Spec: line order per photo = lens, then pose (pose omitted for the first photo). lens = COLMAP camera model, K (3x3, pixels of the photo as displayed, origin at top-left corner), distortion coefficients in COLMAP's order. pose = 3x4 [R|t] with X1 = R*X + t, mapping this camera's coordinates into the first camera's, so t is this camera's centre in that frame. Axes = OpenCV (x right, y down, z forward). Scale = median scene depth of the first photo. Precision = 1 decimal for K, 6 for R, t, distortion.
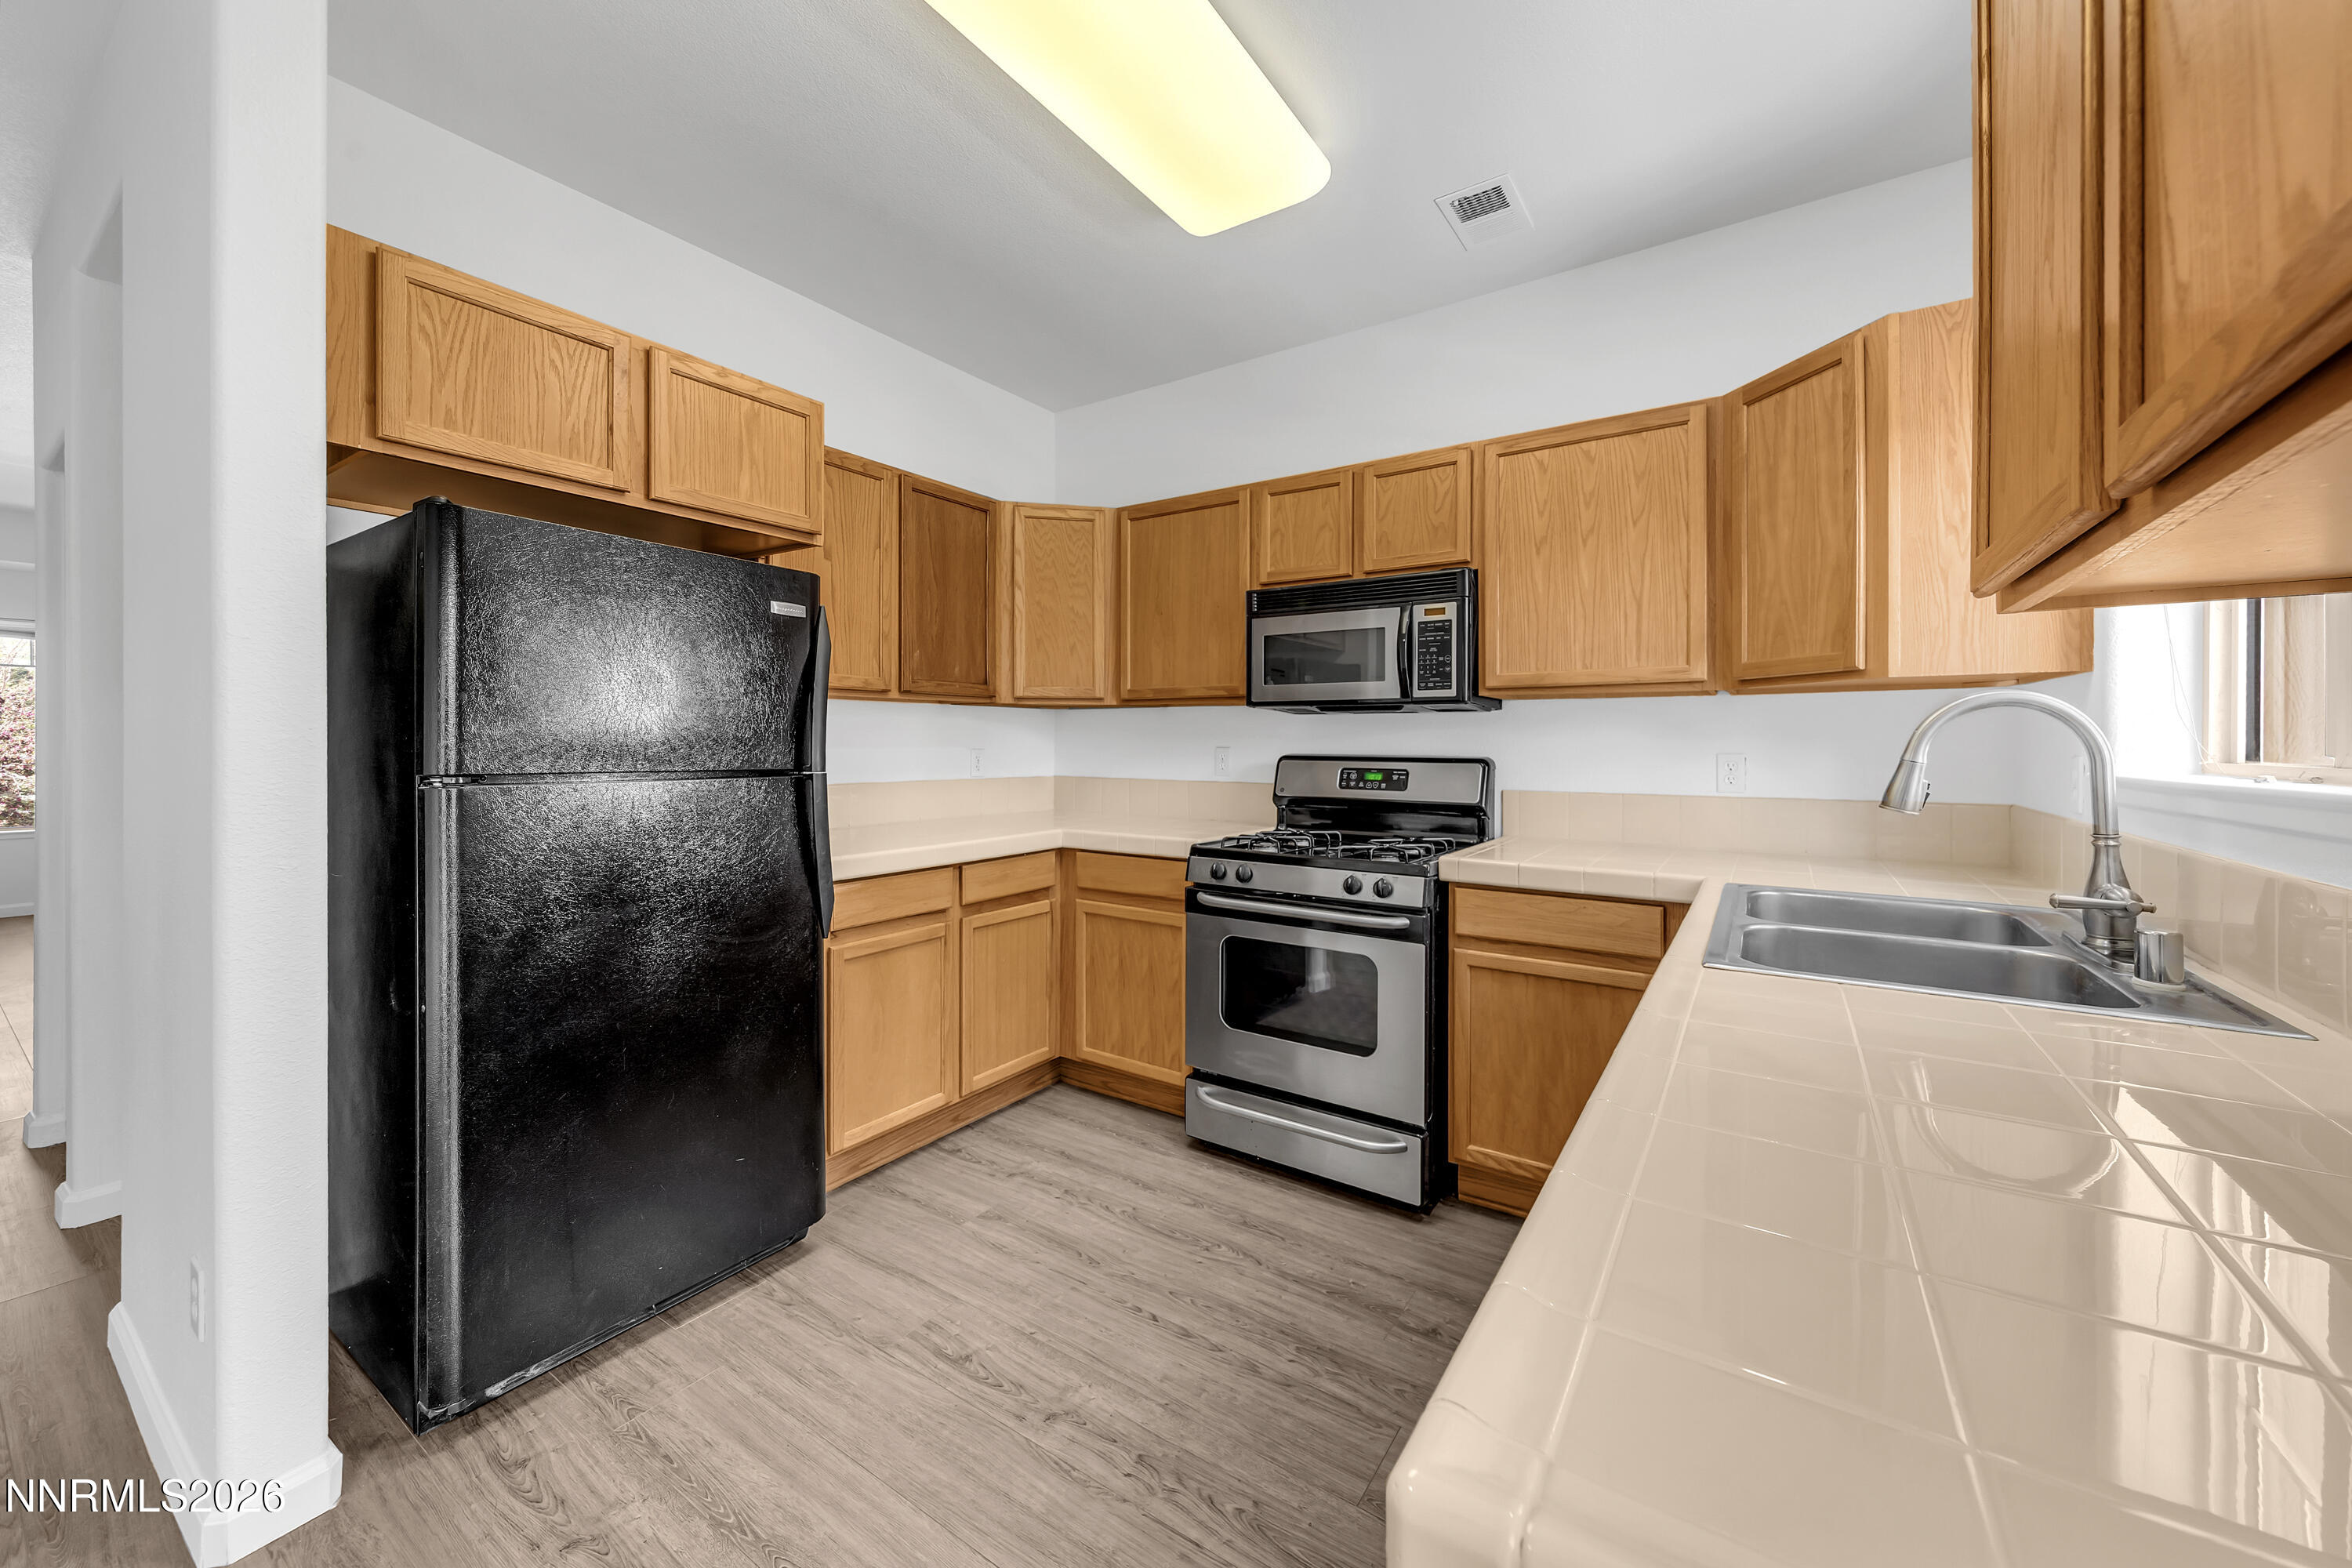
lens RADIAL K [[880.8, 0, 1193.0], [0, 880.8, 738.7], [0, 0, 1]] dist [0.002129, 0.000376]
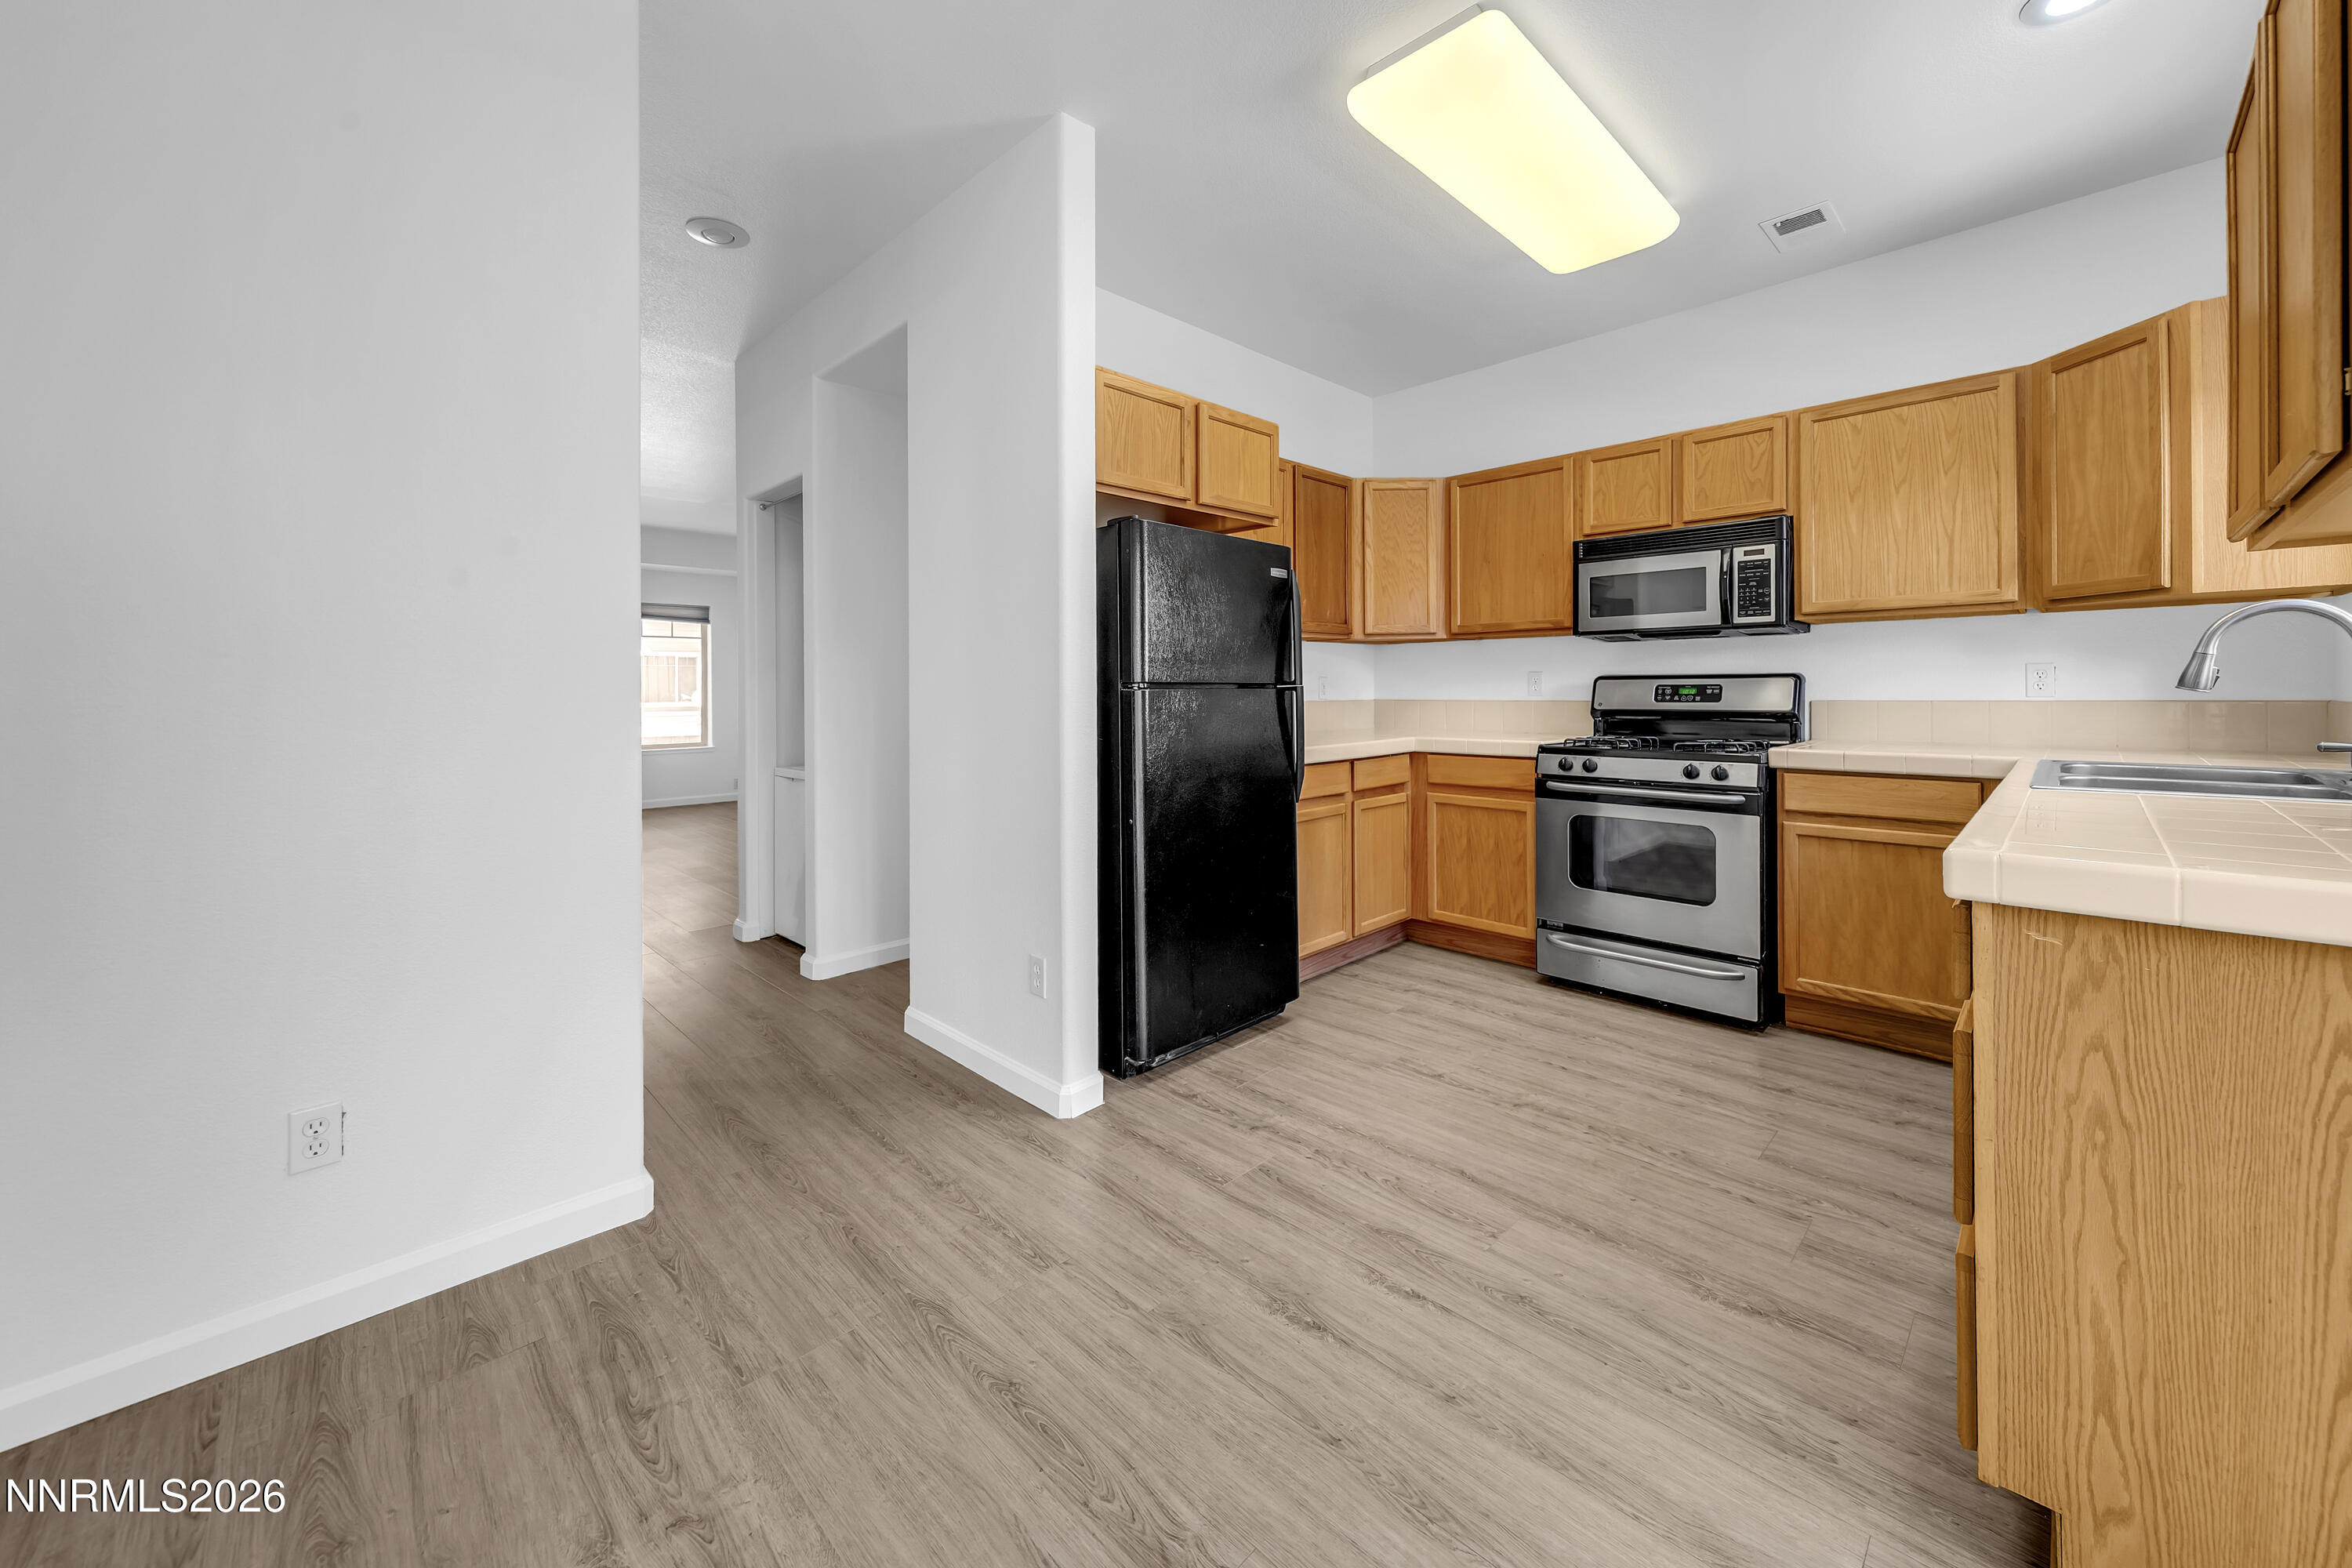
lens RADIAL K [[893.0, 0, 1180.9], [0, 893.0, 693.0], [0, 0, 1]] dist [0.001658, -0.000266]
pose [[0.979035, -0.012807, -0.203287, -0.267697], [0.014747, 0.999859, 0.008029, 0.030573], [0.203156, -0.010859, 0.979086, -0.397938]]
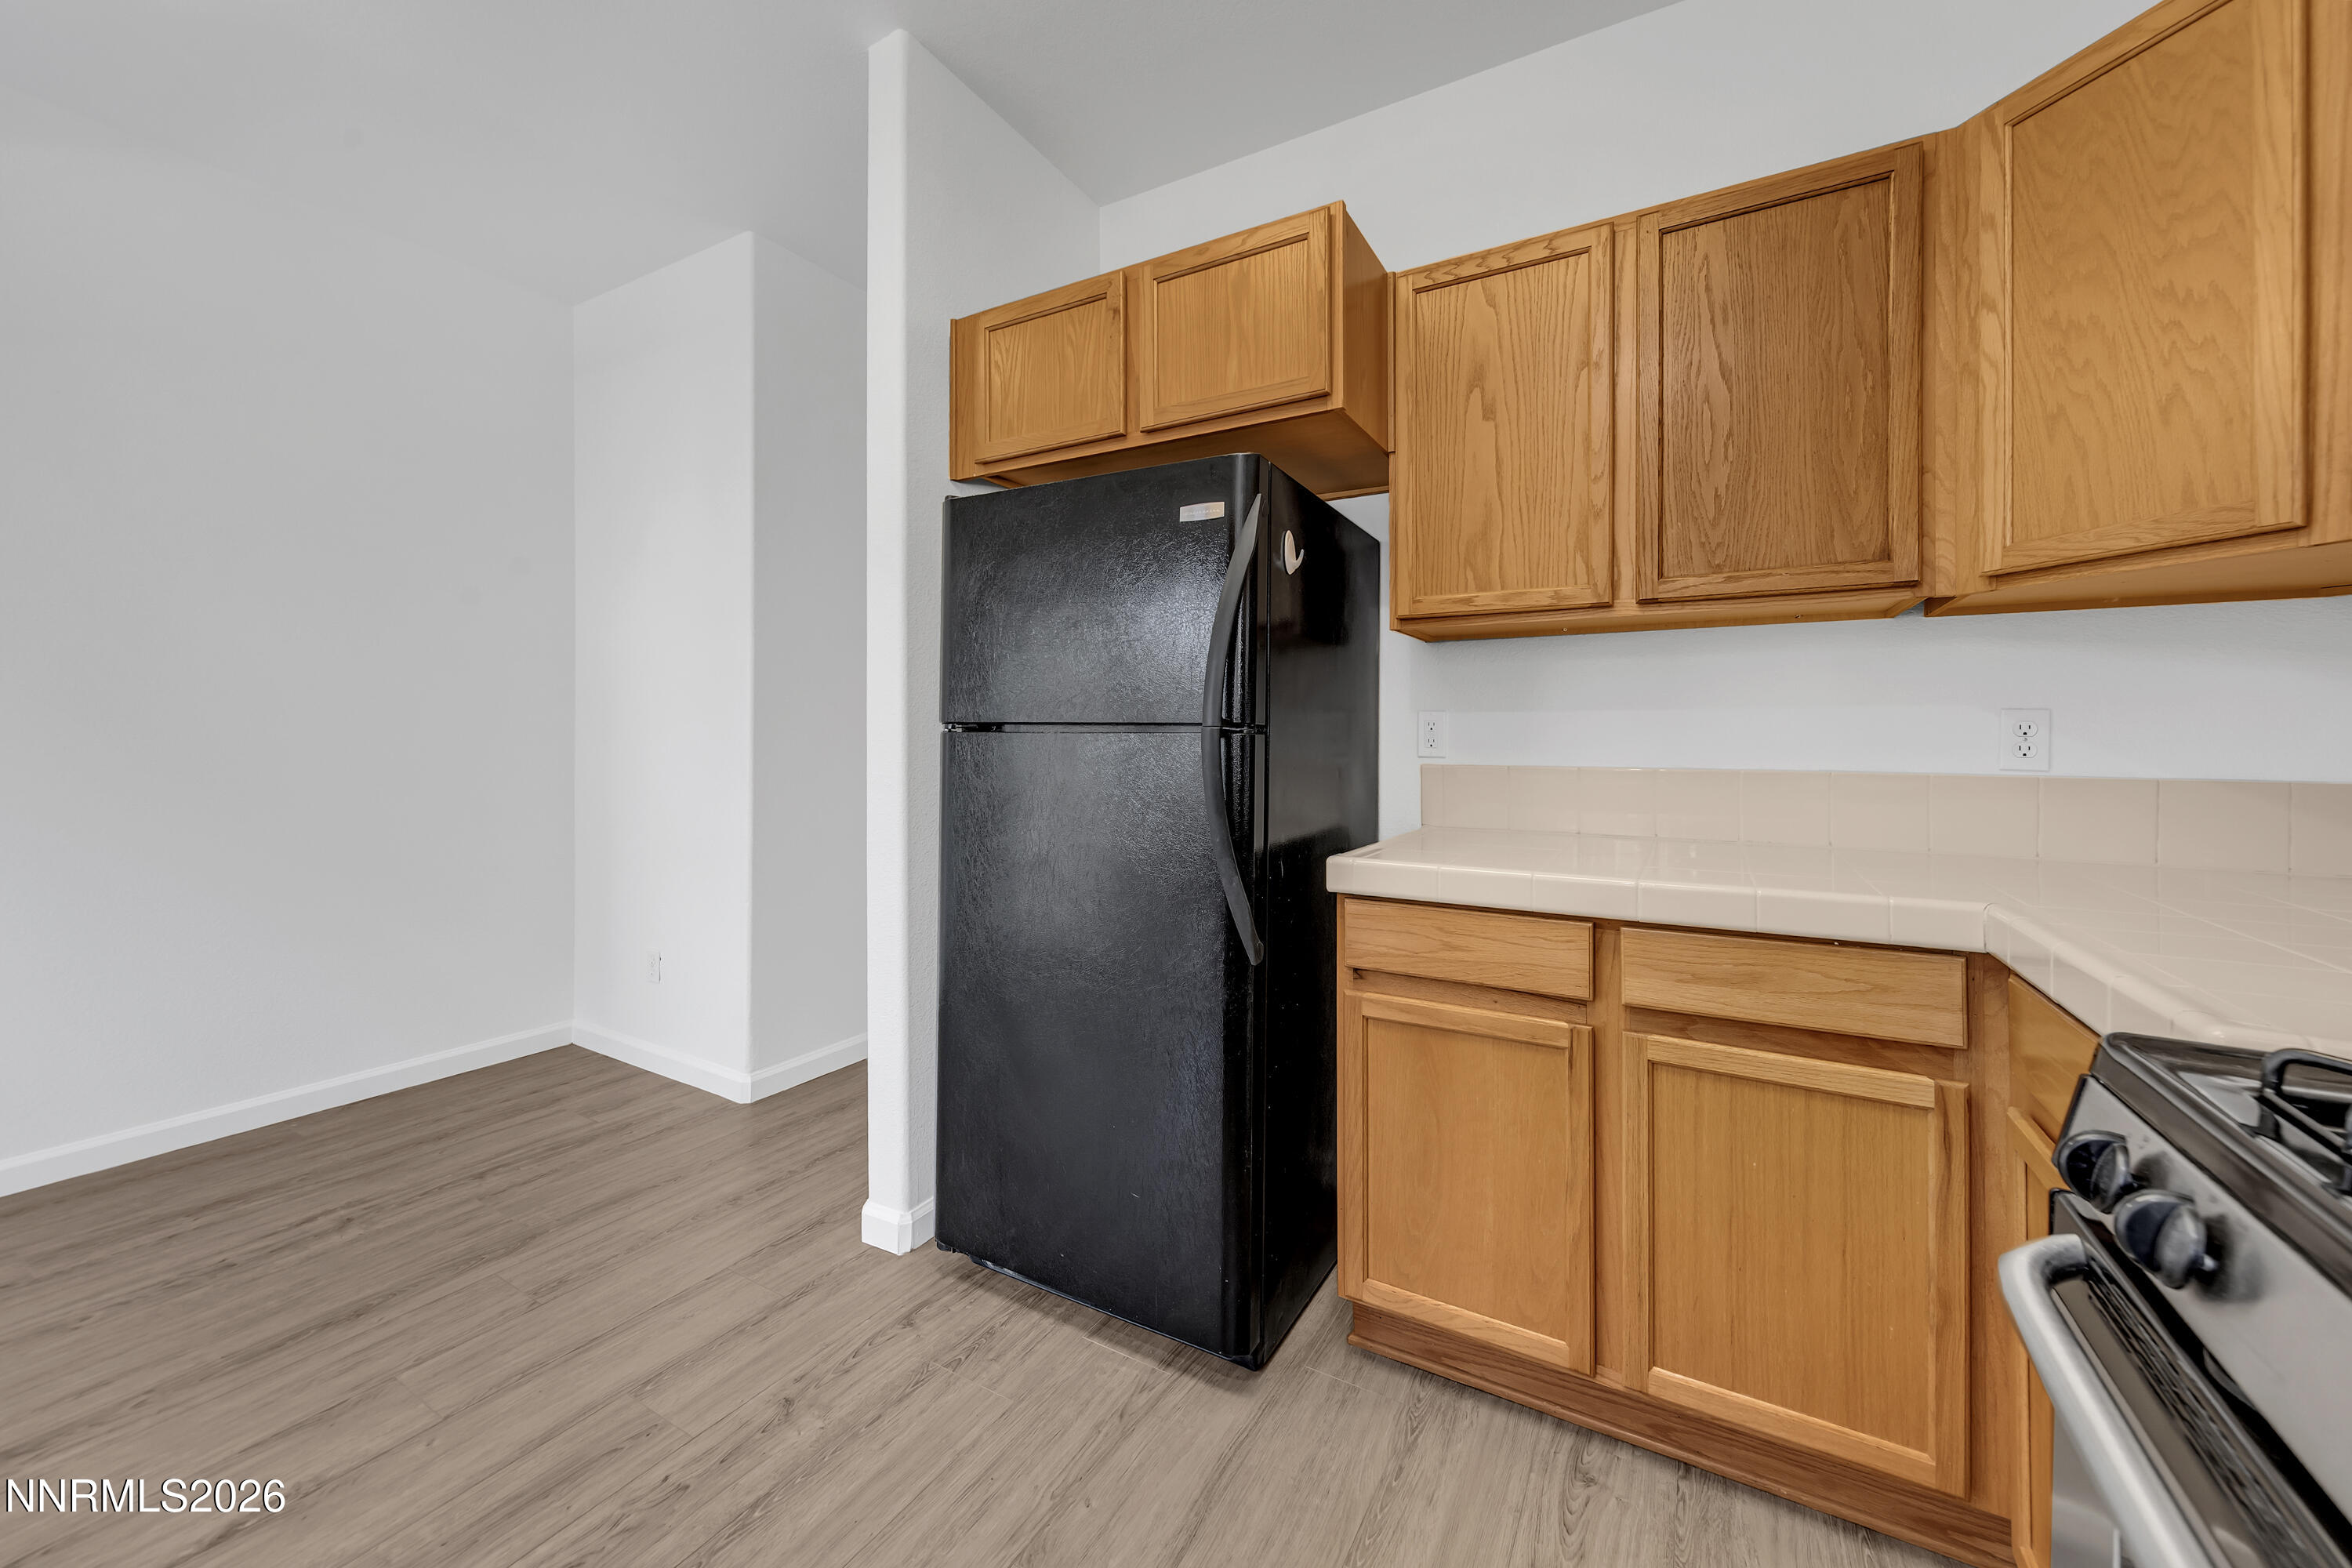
lens RADIAL K [[880.8, 0, 1193.0], [0, 880.8, 738.7], [0, 0, 1]] dist [0.002129, 0.000376]
pose [[0.070418, -0.004341, -0.997508, 0.250034], [-0.003500, 0.999983, -0.004599, 0.043919], [0.997511, 0.003815, 0.070401, 0.796373]]
